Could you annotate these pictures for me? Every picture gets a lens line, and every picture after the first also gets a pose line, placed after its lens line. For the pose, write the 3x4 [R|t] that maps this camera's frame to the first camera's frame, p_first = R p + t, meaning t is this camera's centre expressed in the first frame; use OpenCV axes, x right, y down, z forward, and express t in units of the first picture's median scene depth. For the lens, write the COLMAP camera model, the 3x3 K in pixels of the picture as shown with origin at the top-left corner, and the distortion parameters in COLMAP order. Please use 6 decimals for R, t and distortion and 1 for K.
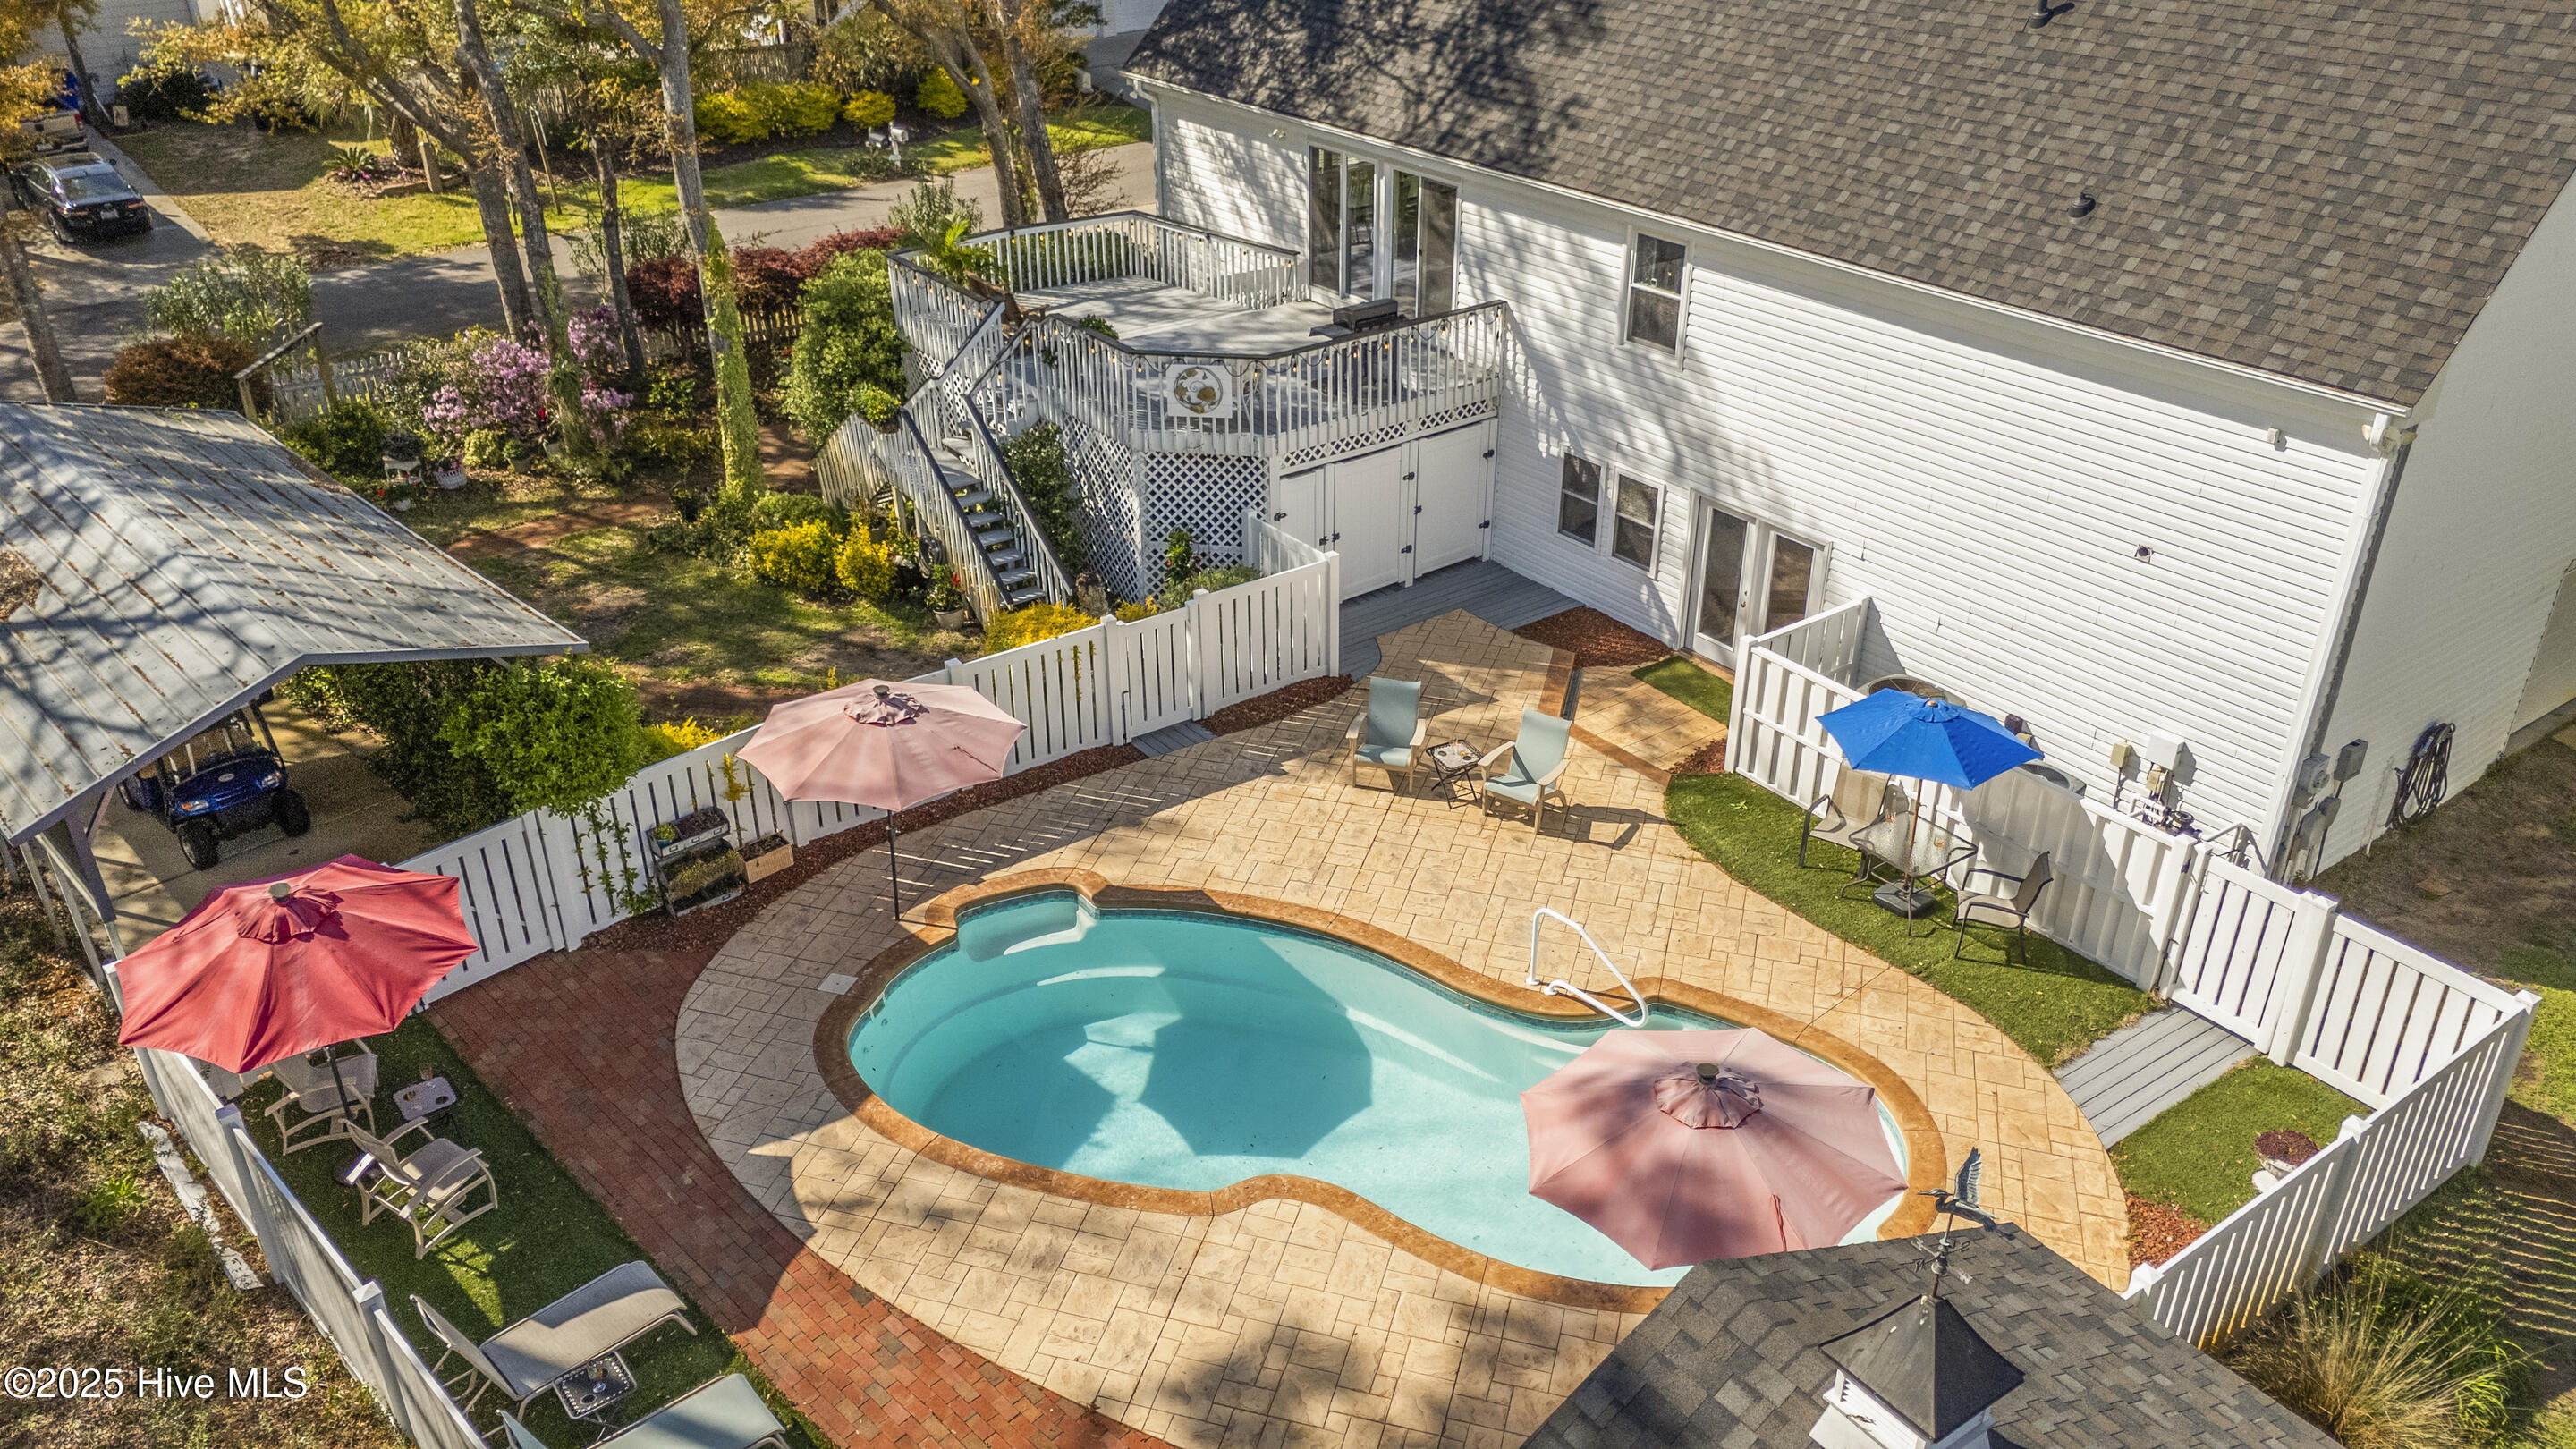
lens RADIAL K [[1935.8, 0, 1285.7], [0, 1935.8, 731.6], [0, 0, 1]] dist [0.067110, -0.043222]
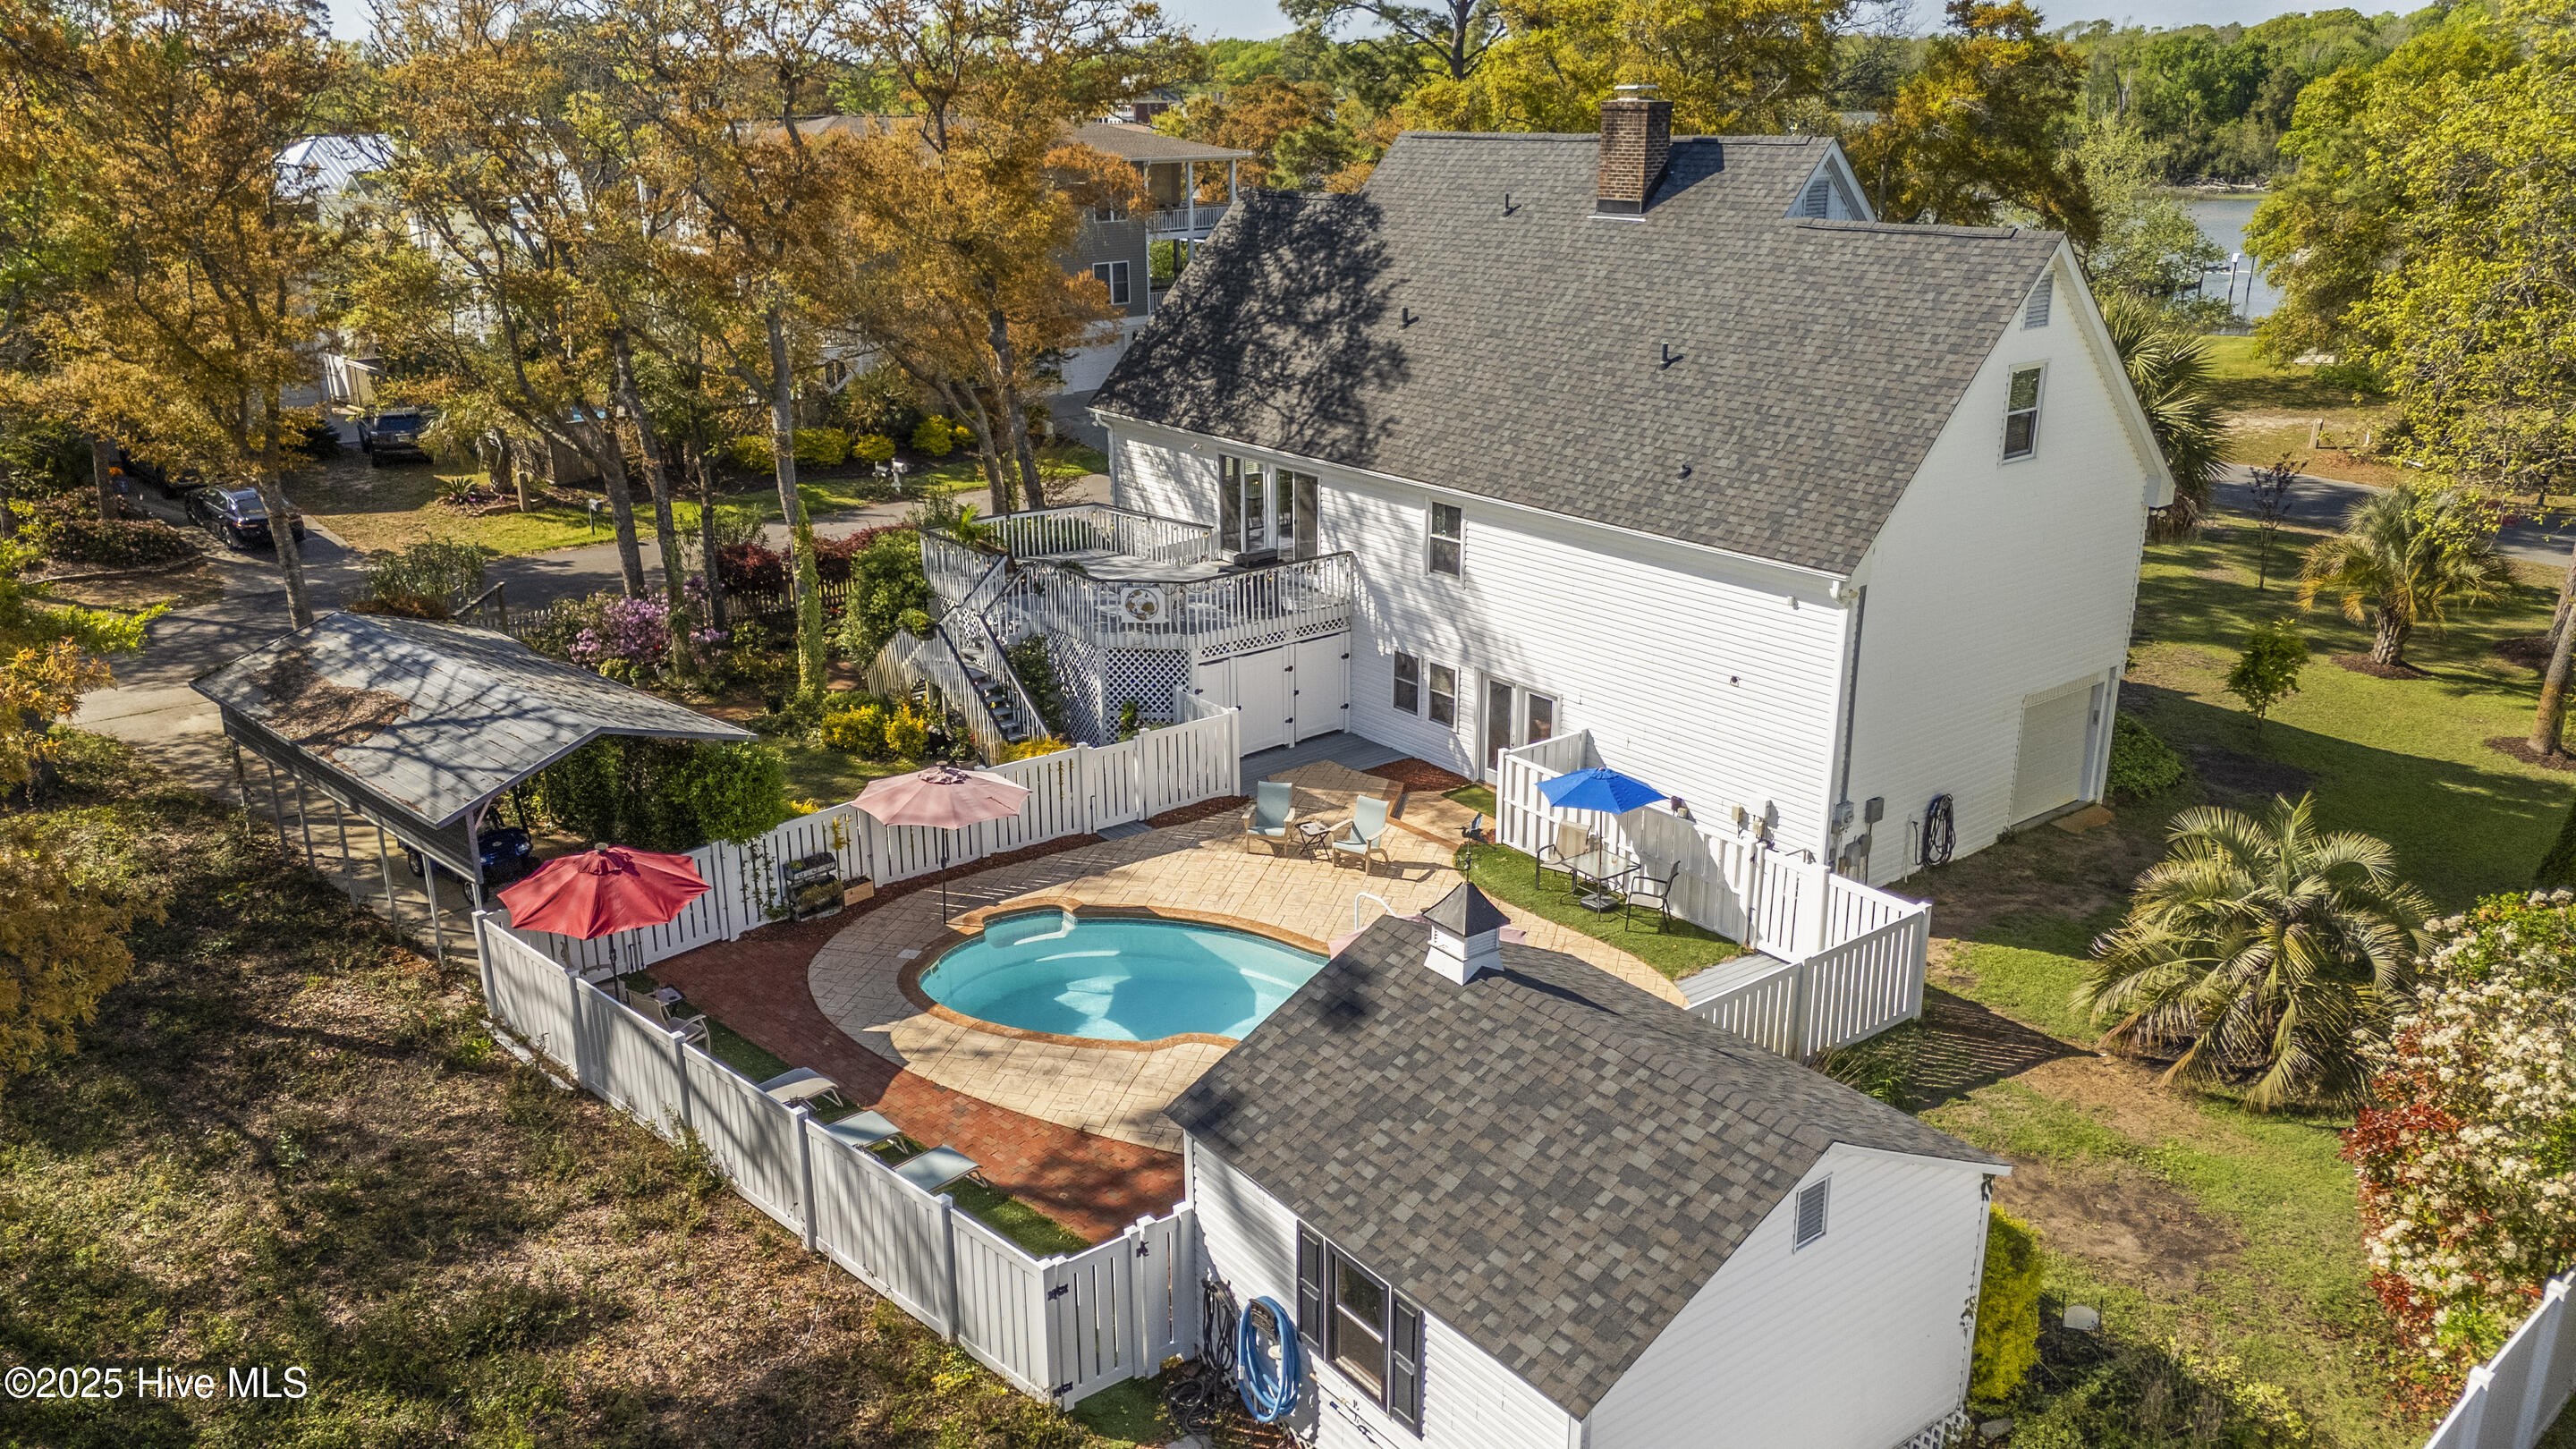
lens RADIAL K [[1892.3, 0, 1288.4], [0, 1892.3, 711.0], [0, 0, 1]] dist [0.137148, -0.137096]
pose [[0.999373, -0.010443, 0.033829, 0.018614], [0.016418, 0.983259, -0.181472, 0.183934], [-0.031368, 0.181914, 0.982814, -0.450165]]
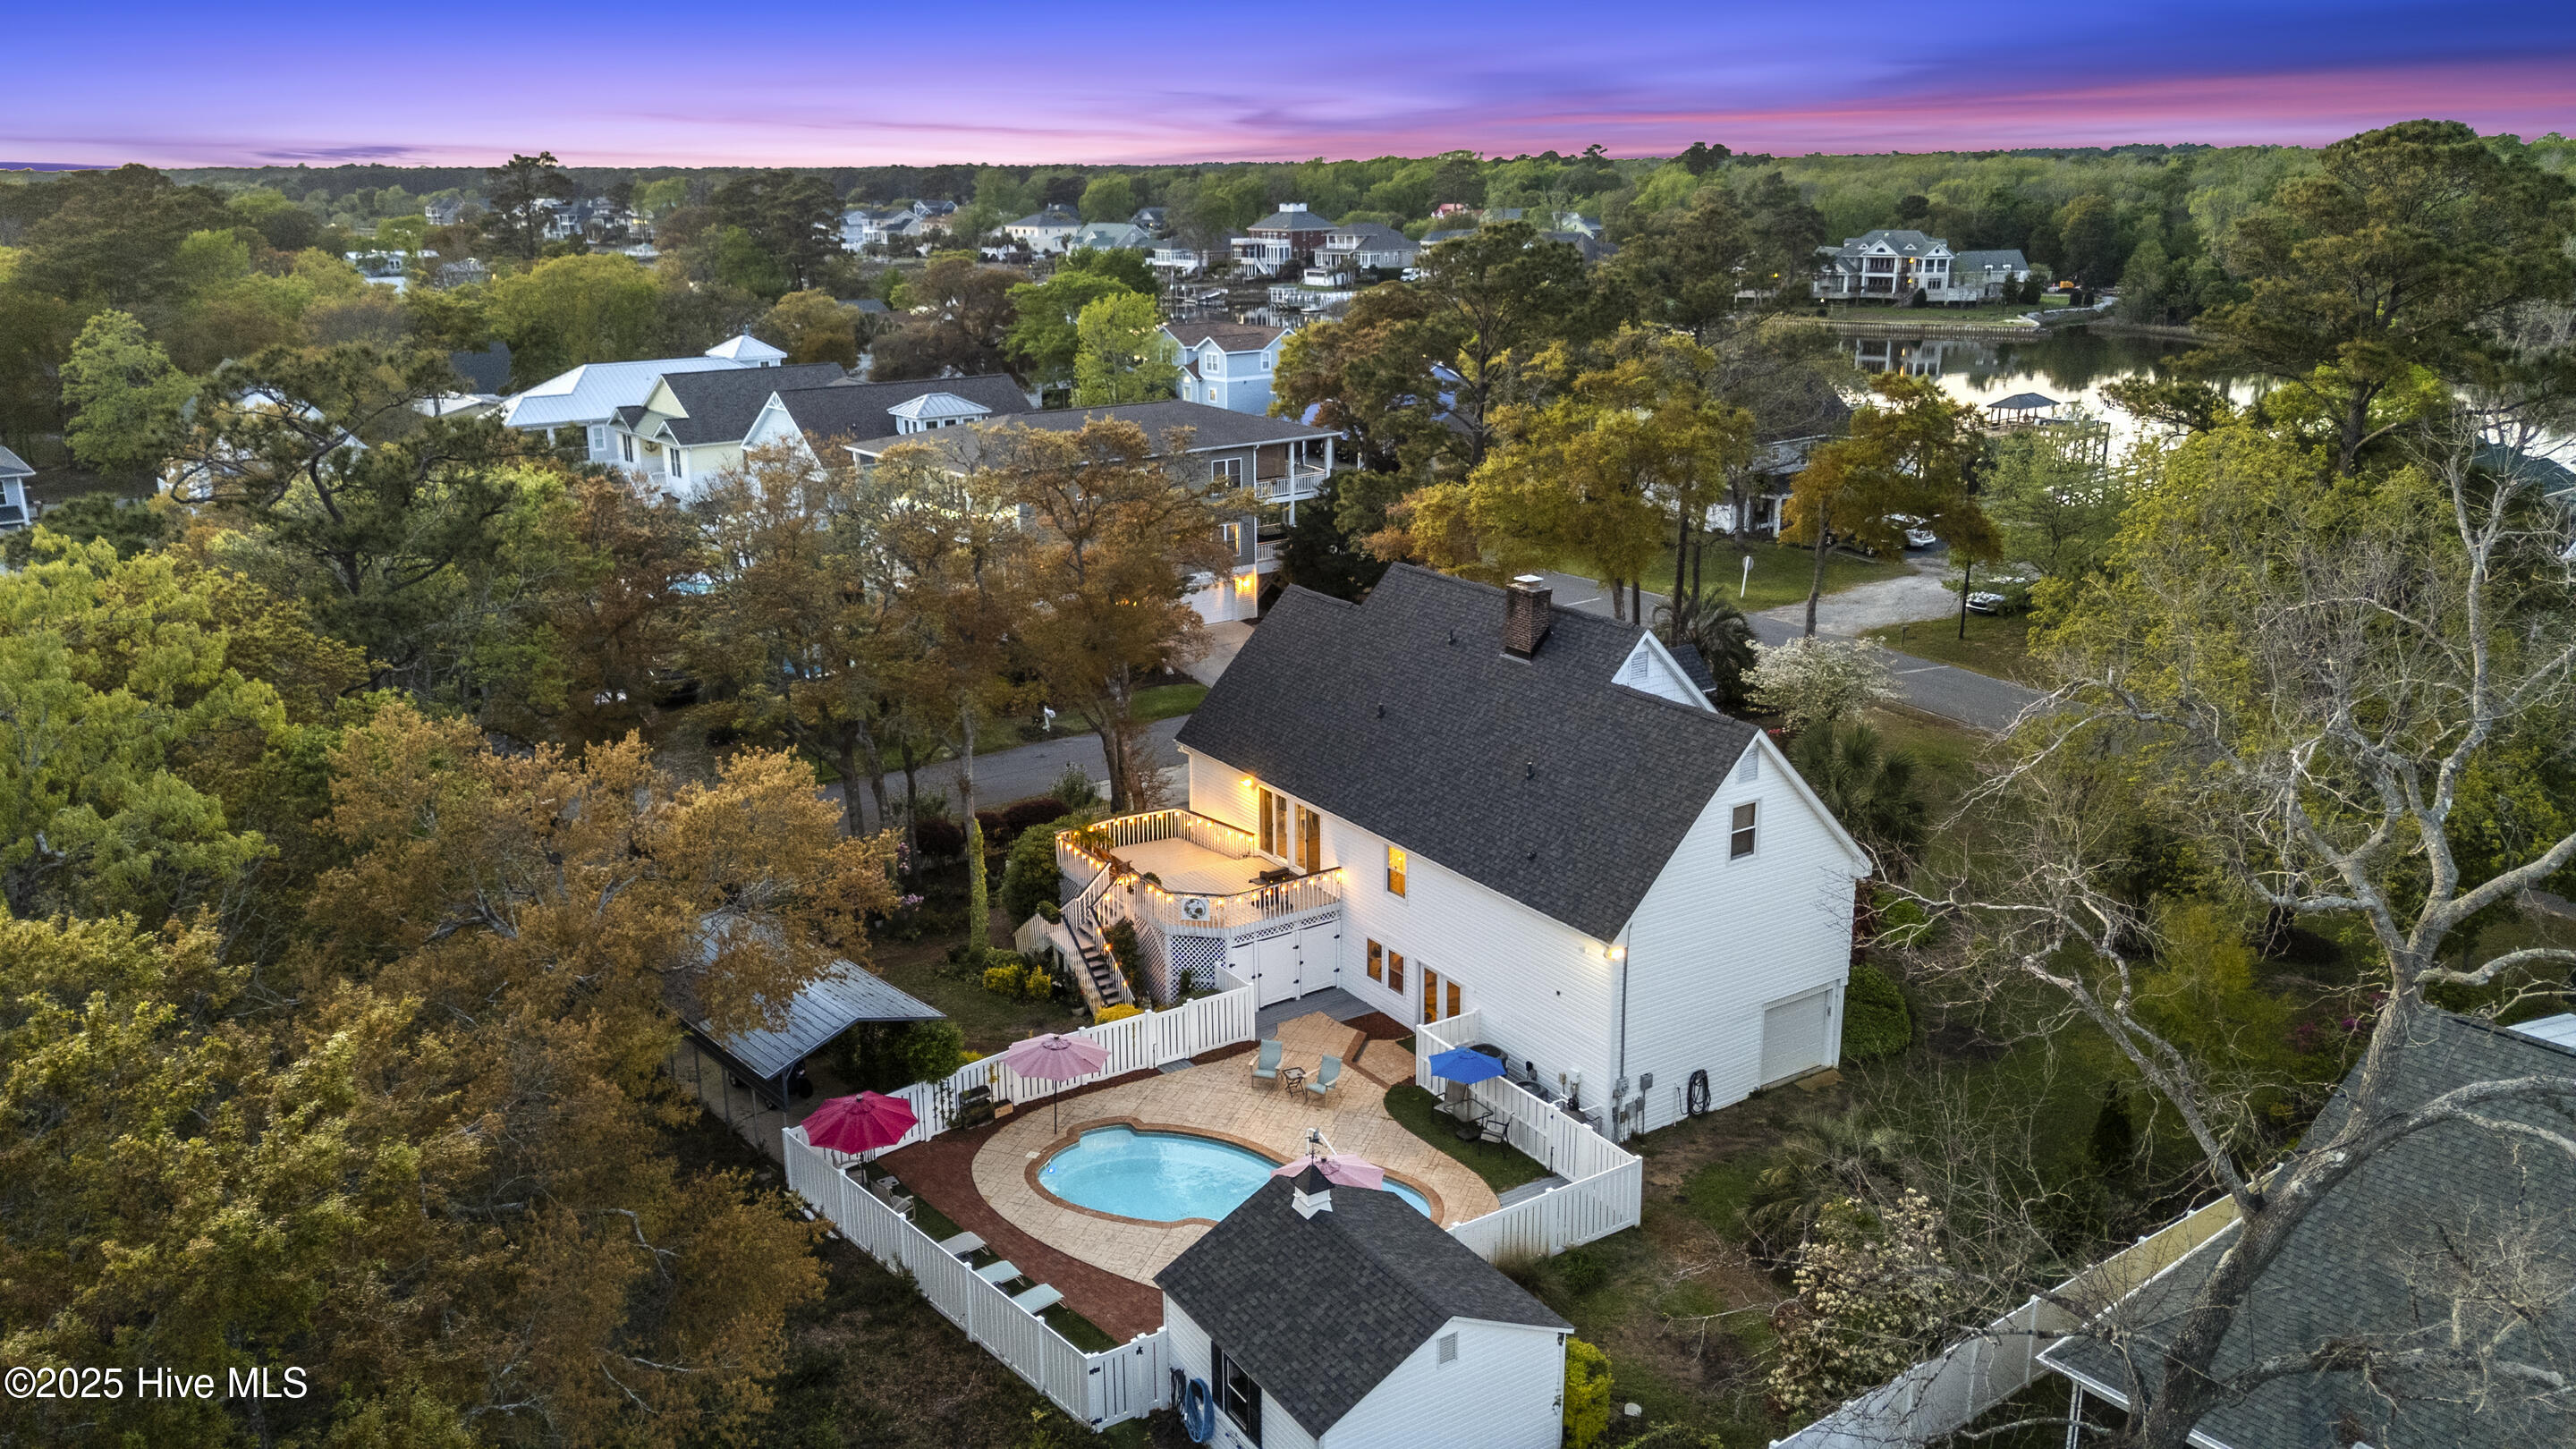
lens RADIAL K [[1892.3, 0, 1288.4], [0, 1892.3, 711.0], [0, 0, 1]] dist [0.137148, -0.137096]
pose [[0.998887, 0.014125, -0.045009, 0.172415], [-0.023756, 0.974921, -0.221280, 0.090472], [0.040755, 0.222102, 0.974171, -1.286623]]
